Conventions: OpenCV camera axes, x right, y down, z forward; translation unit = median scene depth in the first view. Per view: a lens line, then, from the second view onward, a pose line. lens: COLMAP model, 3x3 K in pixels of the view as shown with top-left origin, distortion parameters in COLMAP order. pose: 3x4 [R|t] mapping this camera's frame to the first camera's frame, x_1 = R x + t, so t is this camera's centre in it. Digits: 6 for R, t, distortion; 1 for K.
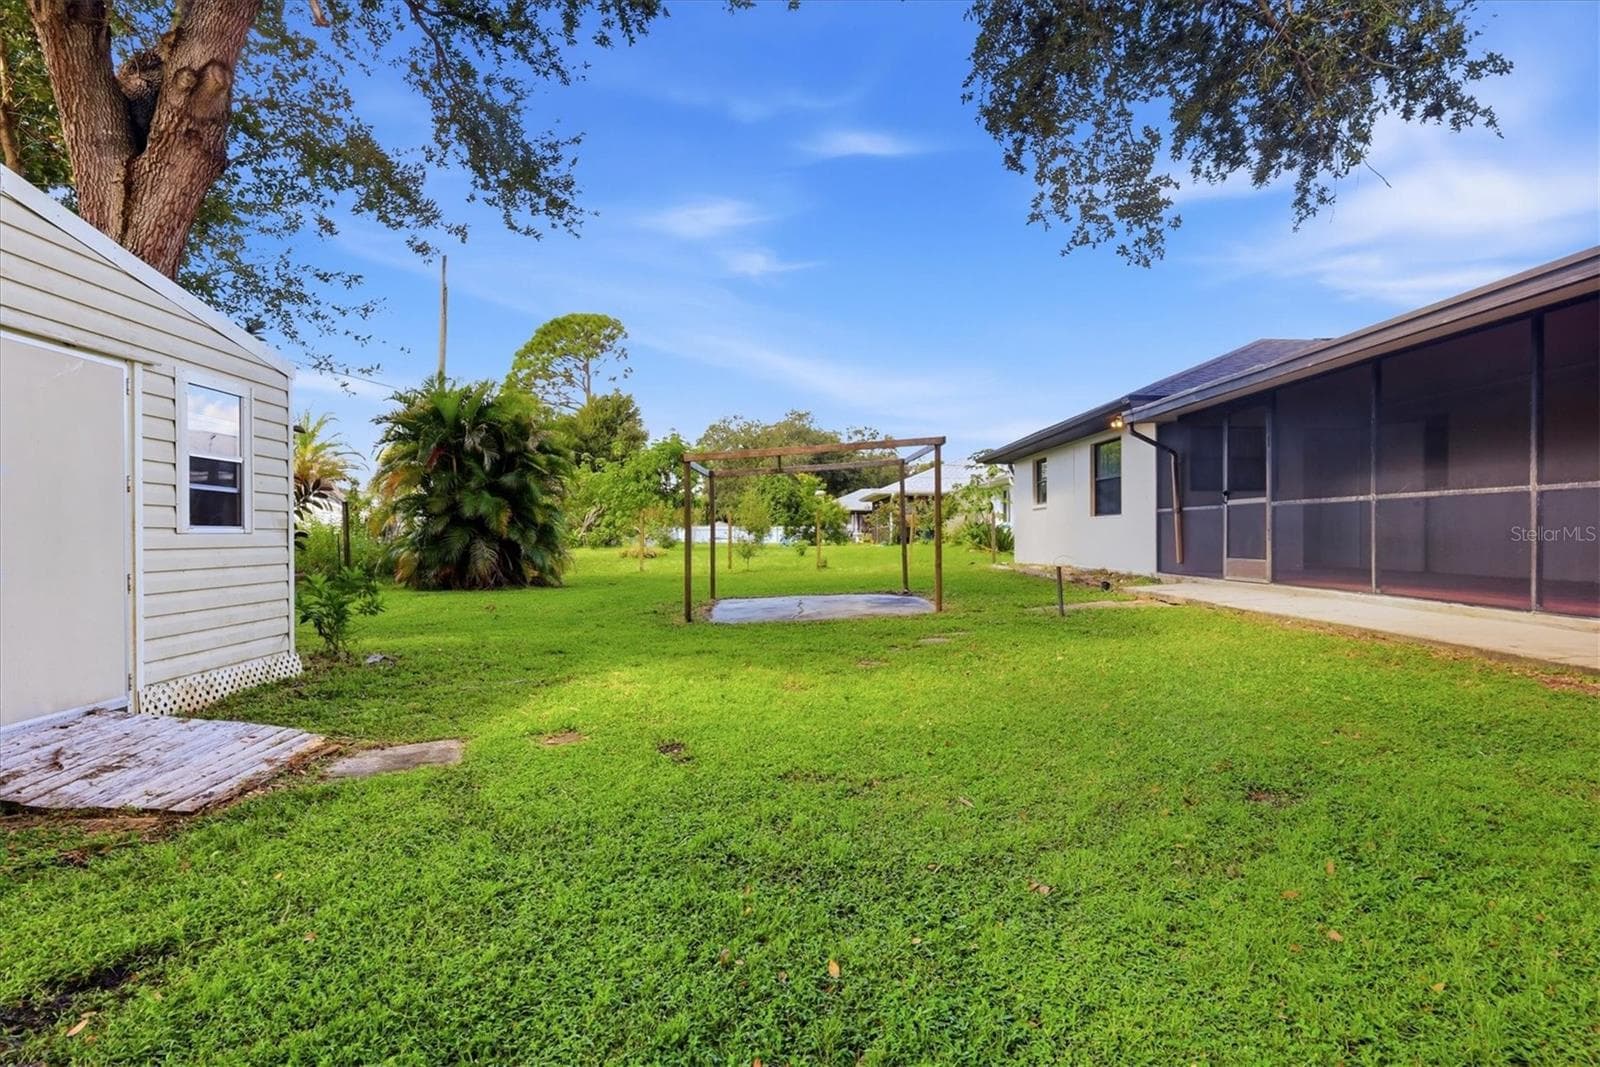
lens RADIAL K [[820.5, 0, 800.0], [0, 820.5, 533.5], [0, 0, 1]] dist [0.001214, 0.000167]
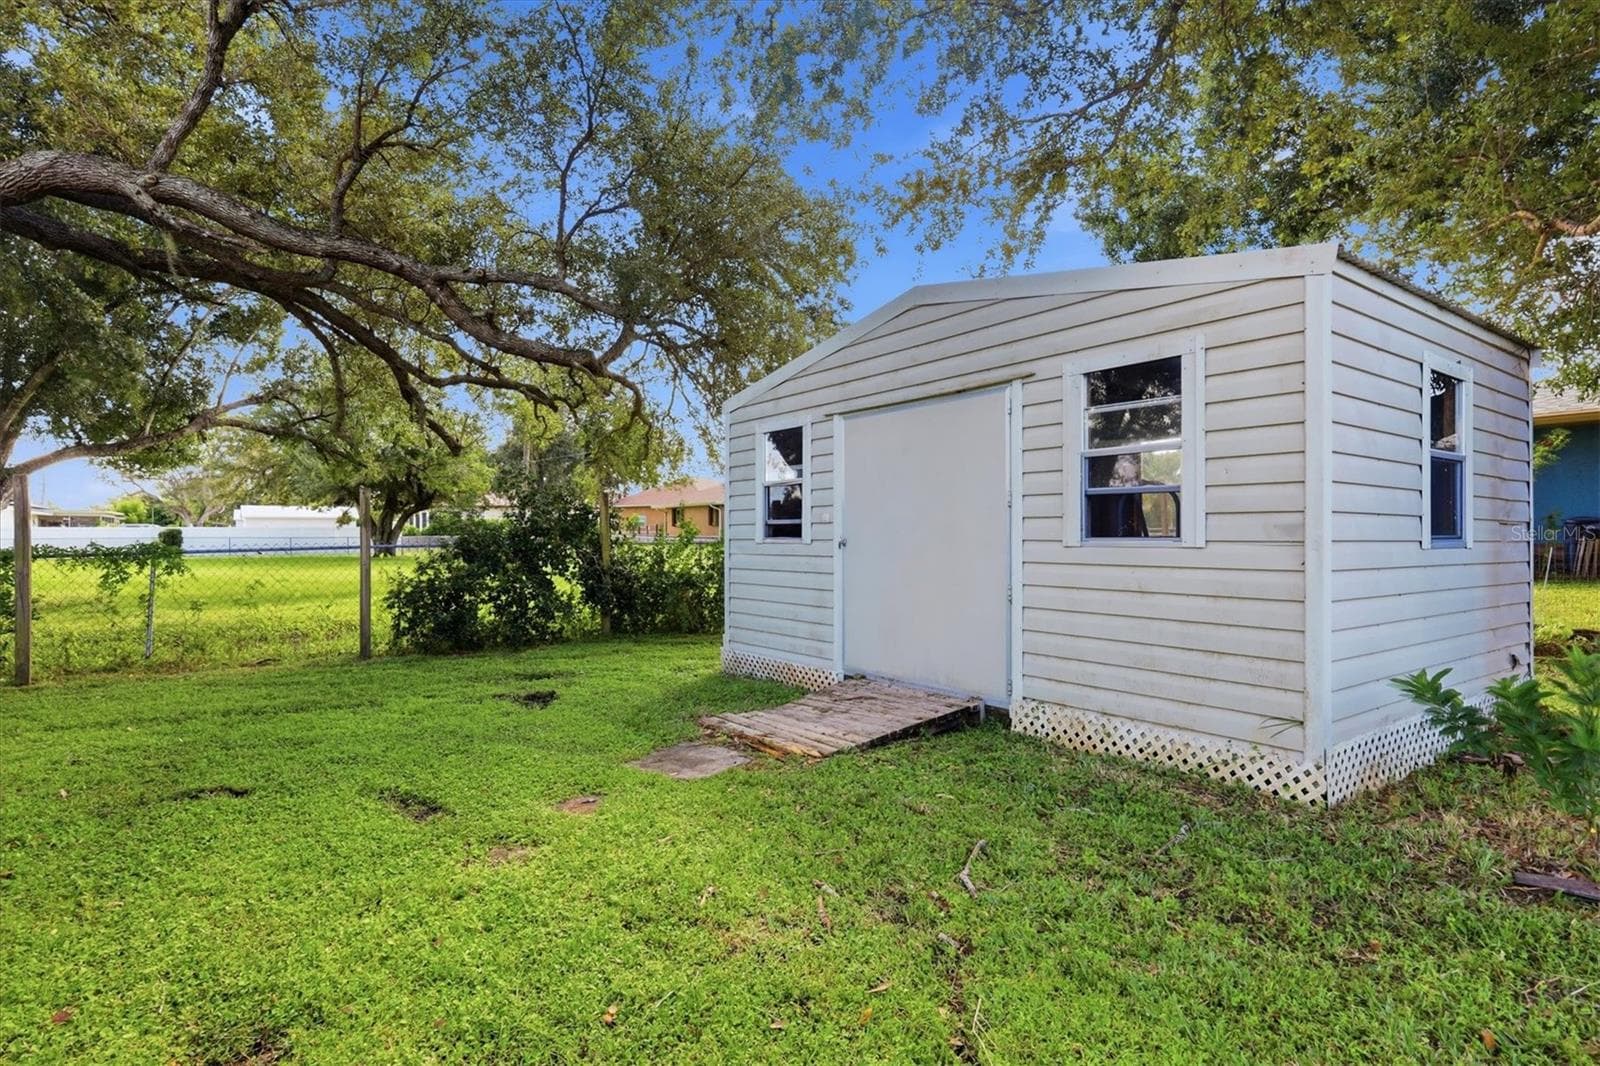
lens RADIAL K [[820.5, 0, 800.0], [0, 820.5, 533.0], [0, 0, 1]] dist [0.001214, 0.000167]
pose [[-0.844582, -0.005486, -0.535398, -0.034875], [-0.003676, 0.999983, -0.004448, -0.011561], [0.535414, -0.001788, -0.844588, 1.734604]]
